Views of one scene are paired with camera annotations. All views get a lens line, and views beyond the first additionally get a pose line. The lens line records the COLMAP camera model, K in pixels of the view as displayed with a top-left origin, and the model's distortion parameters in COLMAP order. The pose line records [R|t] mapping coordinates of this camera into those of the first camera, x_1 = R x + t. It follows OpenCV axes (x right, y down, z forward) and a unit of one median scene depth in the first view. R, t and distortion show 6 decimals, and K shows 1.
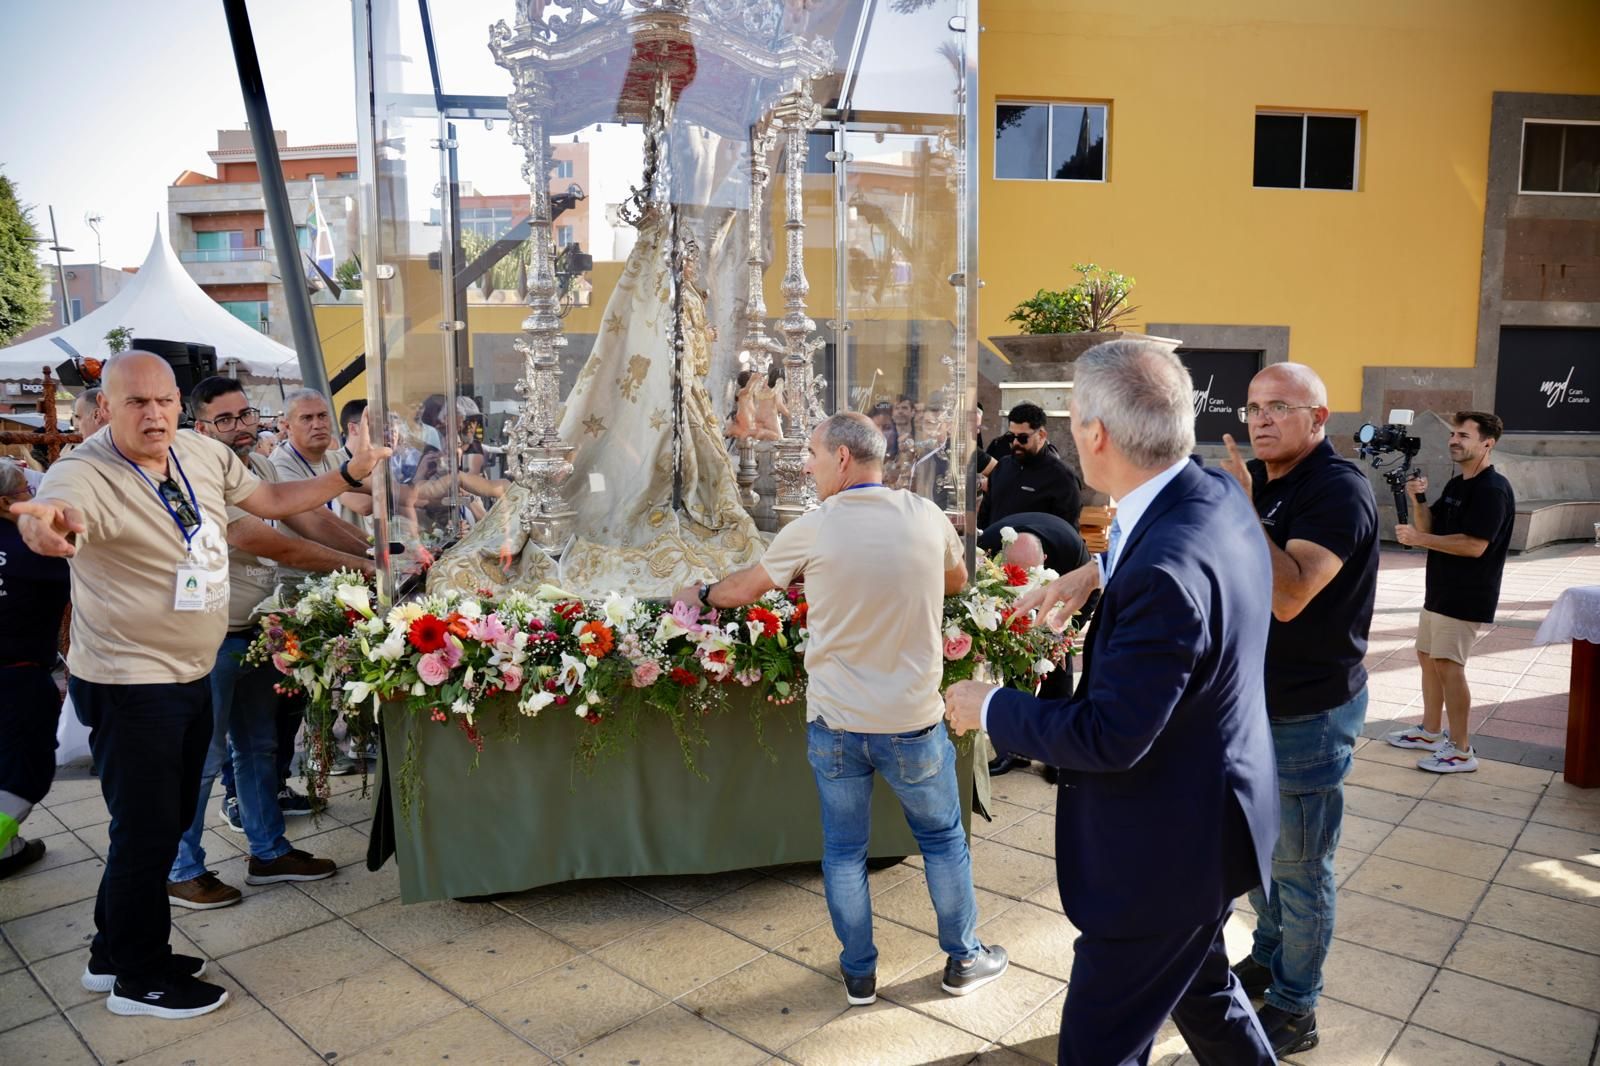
lens RADIAL K [[1099.7, 0, 795.9], [0, 1099.7, 539.0], [0, 0, 1]] dist [-0.085681, -0.002057]
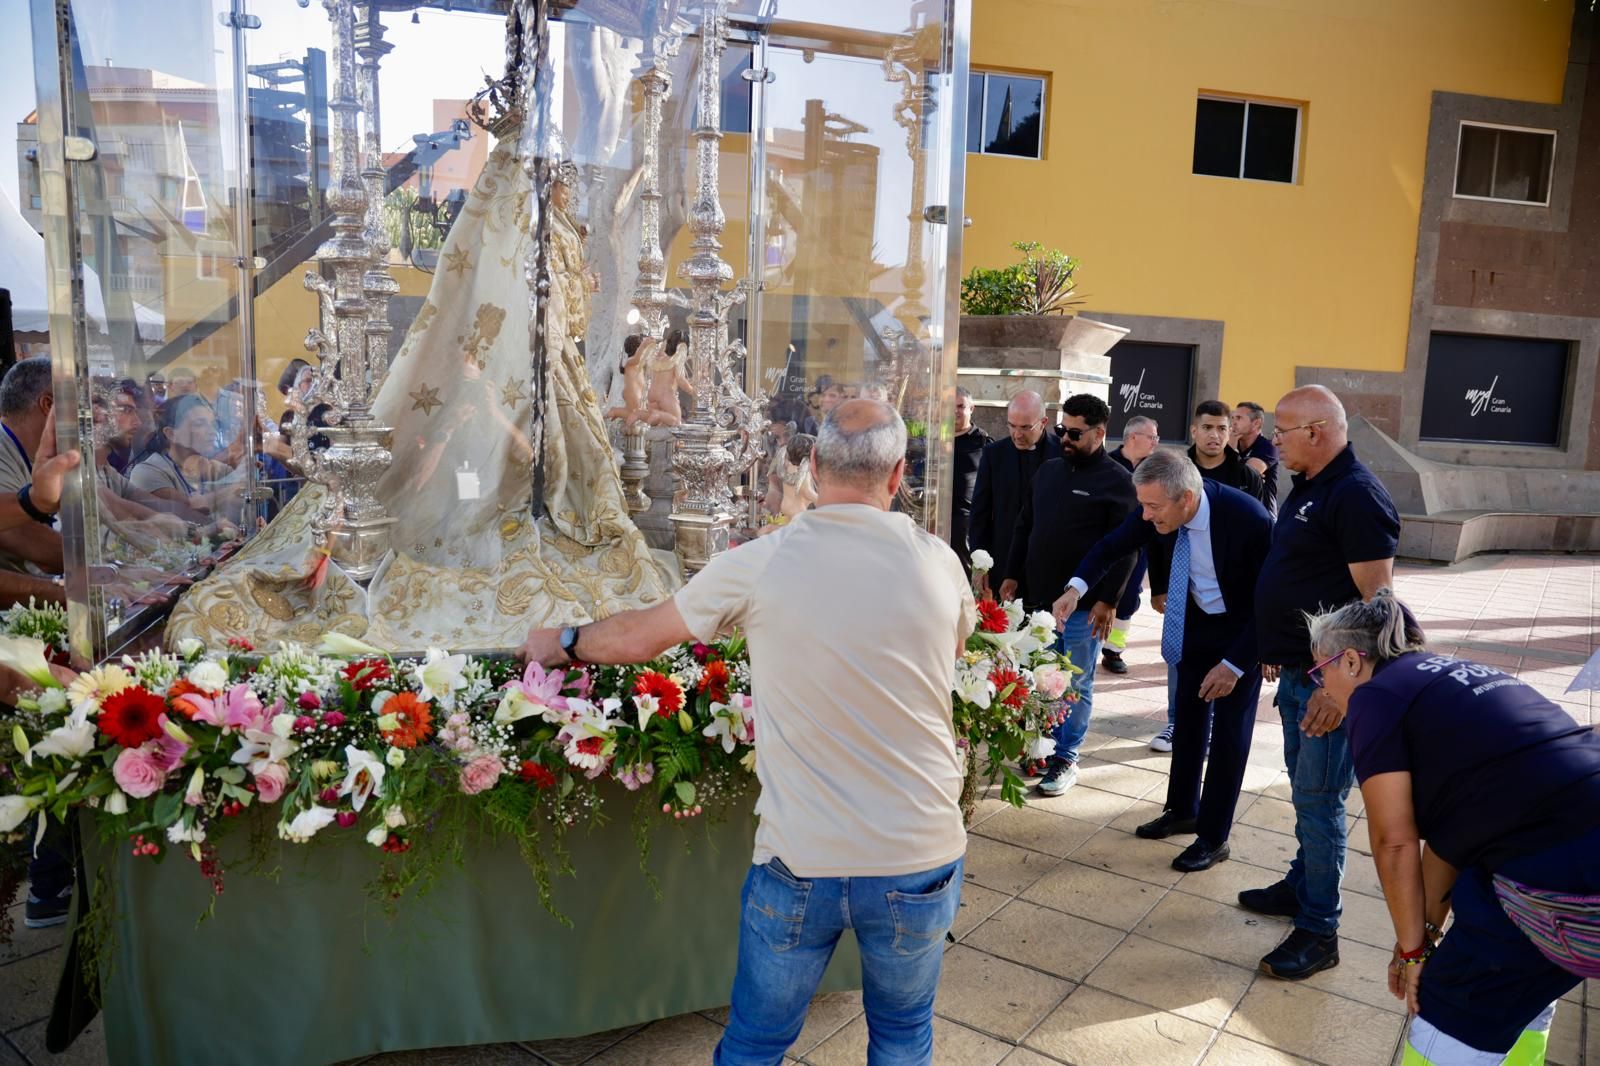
lens RADIAL K [[975.1, 0, 800.0], [0, 975.1, 533.0], [0, 0, 1]] dist [-0.101380, 0.051431]
pose [[0.991128, 0.017651, 0.131733, -0.020757], [-0.020540, 0.999577, 0.020600, -0.034503], [-0.131313, -0.023123, 0.991071, 0.351613]]
